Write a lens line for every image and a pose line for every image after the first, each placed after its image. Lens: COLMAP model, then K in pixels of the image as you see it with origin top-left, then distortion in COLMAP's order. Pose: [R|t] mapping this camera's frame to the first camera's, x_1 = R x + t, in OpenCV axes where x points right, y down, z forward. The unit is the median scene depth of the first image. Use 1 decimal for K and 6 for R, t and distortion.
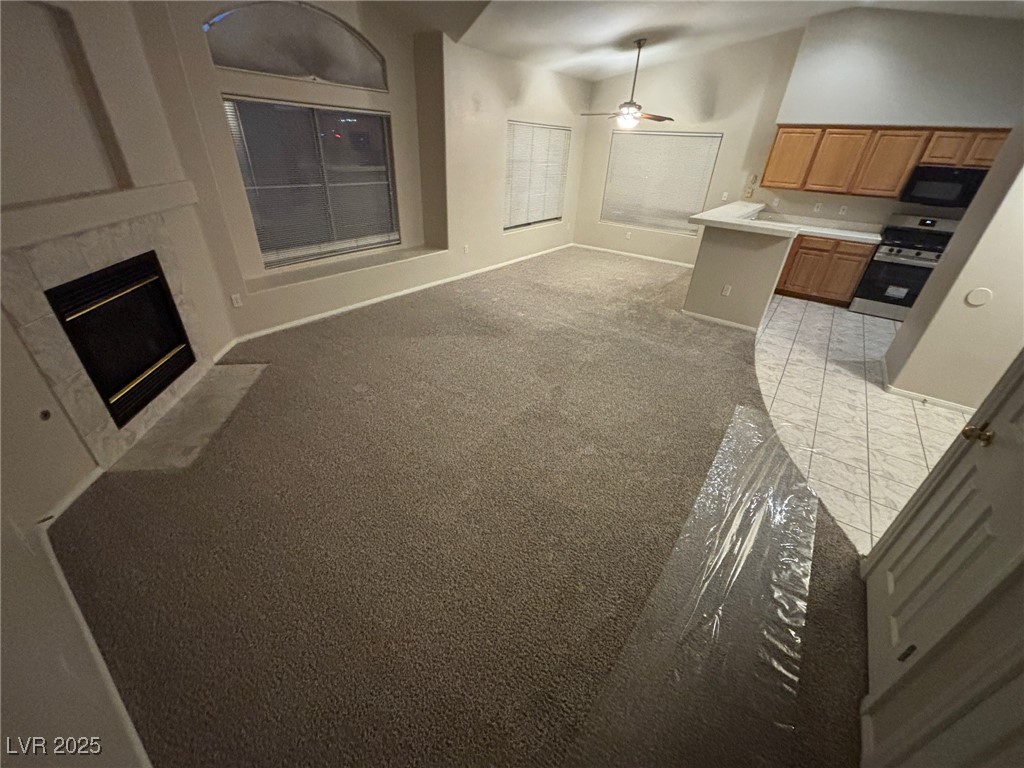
lens RADIAL K [[409.3, 0, 504.8], [0, 409.3, 383.3], [0, 0, 1]] dist [0.001459, -0.000705]
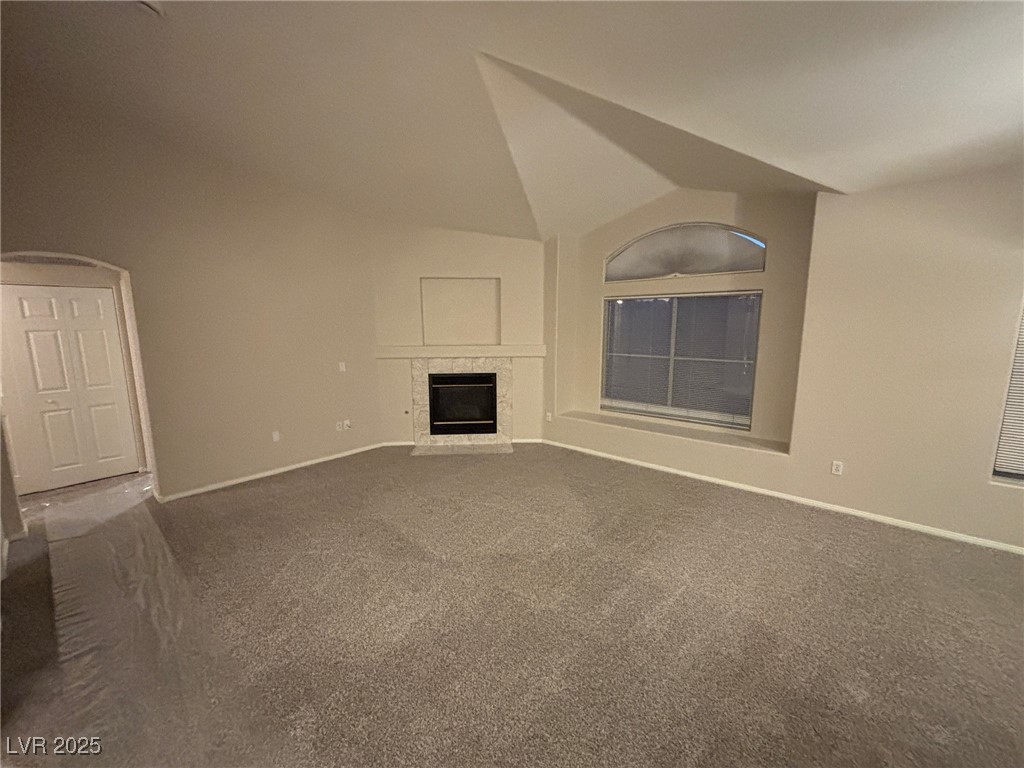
lens RADIAL K [[409.3, 0, 506.3], [0, 409.3, 385.9], [0, 0, 1]] dist [0.001459, -0.000705]
pose [[-0.073298, 0.116822, -0.990444, 0.742967], [-0.500119, 0.854915, 0.137848, -0.380586], [0.862849, 0.505444, -0.004239, 0.723188]]
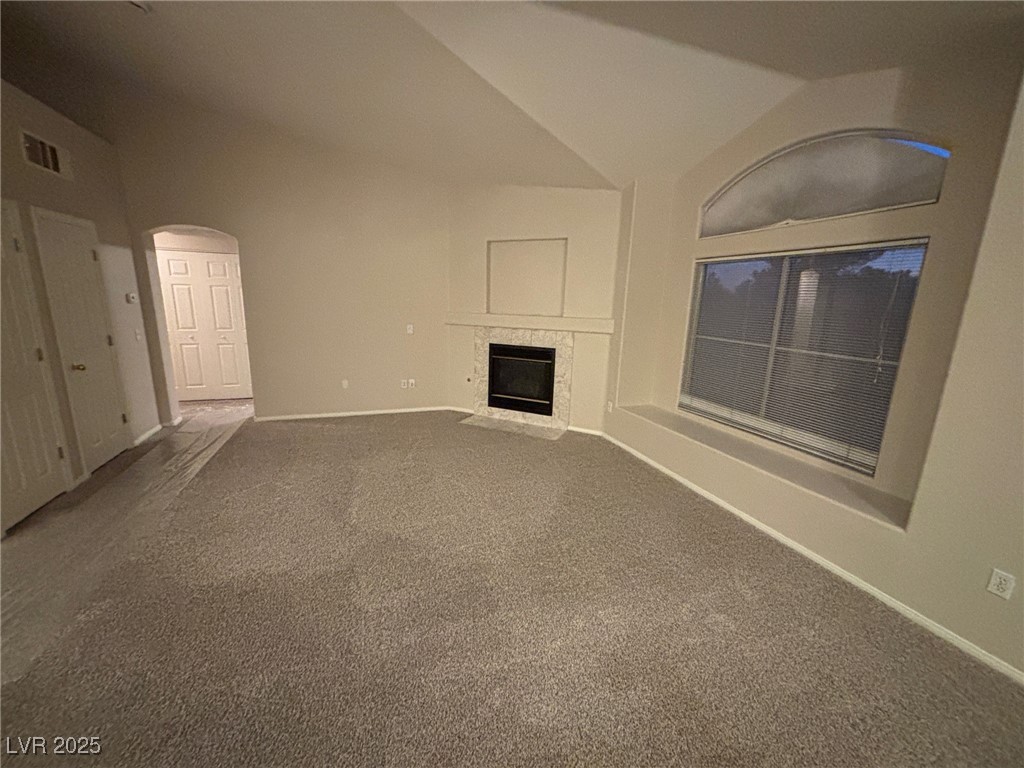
lens RADIAL K [[409.3, 0, 510.3], [0, 409.3, 384.6], [0, 0, 1]] dist [0.001459, -0.000705]
pose [[-0.548381, 0.119814, -0.827601, 0.482300], [-0.463705, 0.780015, 0.420183, -0.568787], [0.695885, 0.614183, -0.372187, 1.076663]]
